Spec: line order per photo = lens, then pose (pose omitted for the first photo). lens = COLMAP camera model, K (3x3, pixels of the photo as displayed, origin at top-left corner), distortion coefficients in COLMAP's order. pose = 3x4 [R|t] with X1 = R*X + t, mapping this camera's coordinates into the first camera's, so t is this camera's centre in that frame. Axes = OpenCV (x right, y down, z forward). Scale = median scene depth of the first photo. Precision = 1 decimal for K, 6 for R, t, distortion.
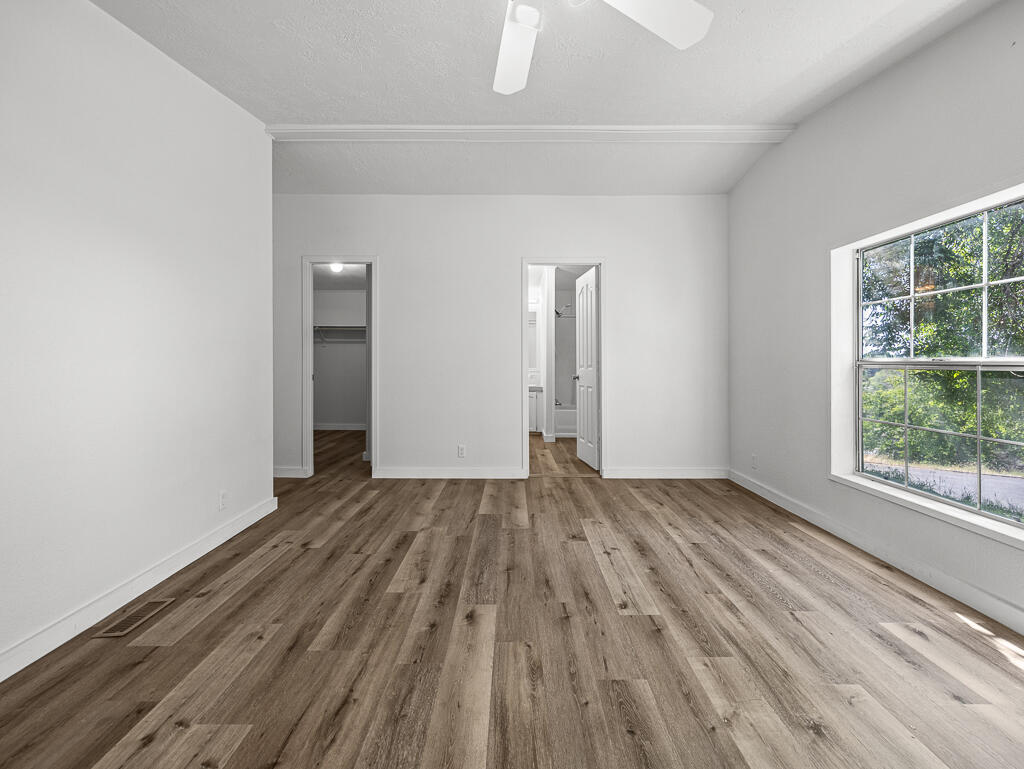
lens RADIAL K [[448.3, 0, 508.8], [0, 448.3, 371.8], [0, 0, 1]] dist [-0.007549, 0.000013]
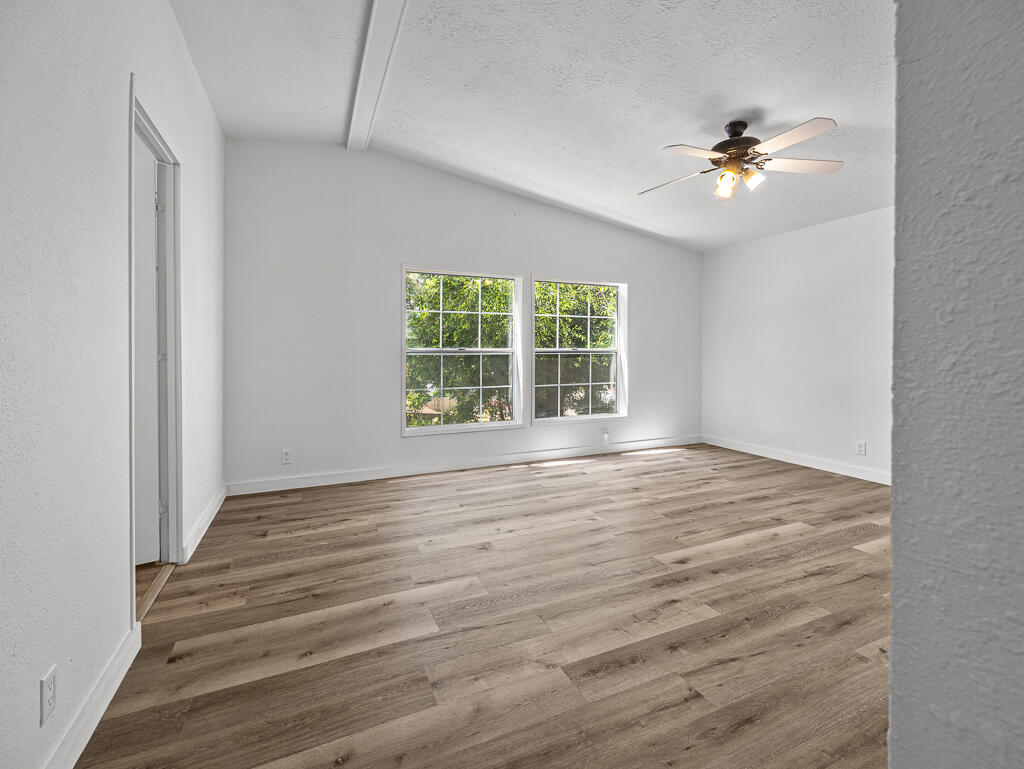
lens RADIAL K [[448.3, 0, 508.8], [0, 448.3, 371.8], [0, 0, 1]] dist [-0.007549, 0.000013]
pose [[-0.405815, -0.039821, 0.913087, -0.816086], [0.021315, 0.998366, 0.053014, -0.031073], [-0.913707, 0.040976, -0.404303, 1.581838]]
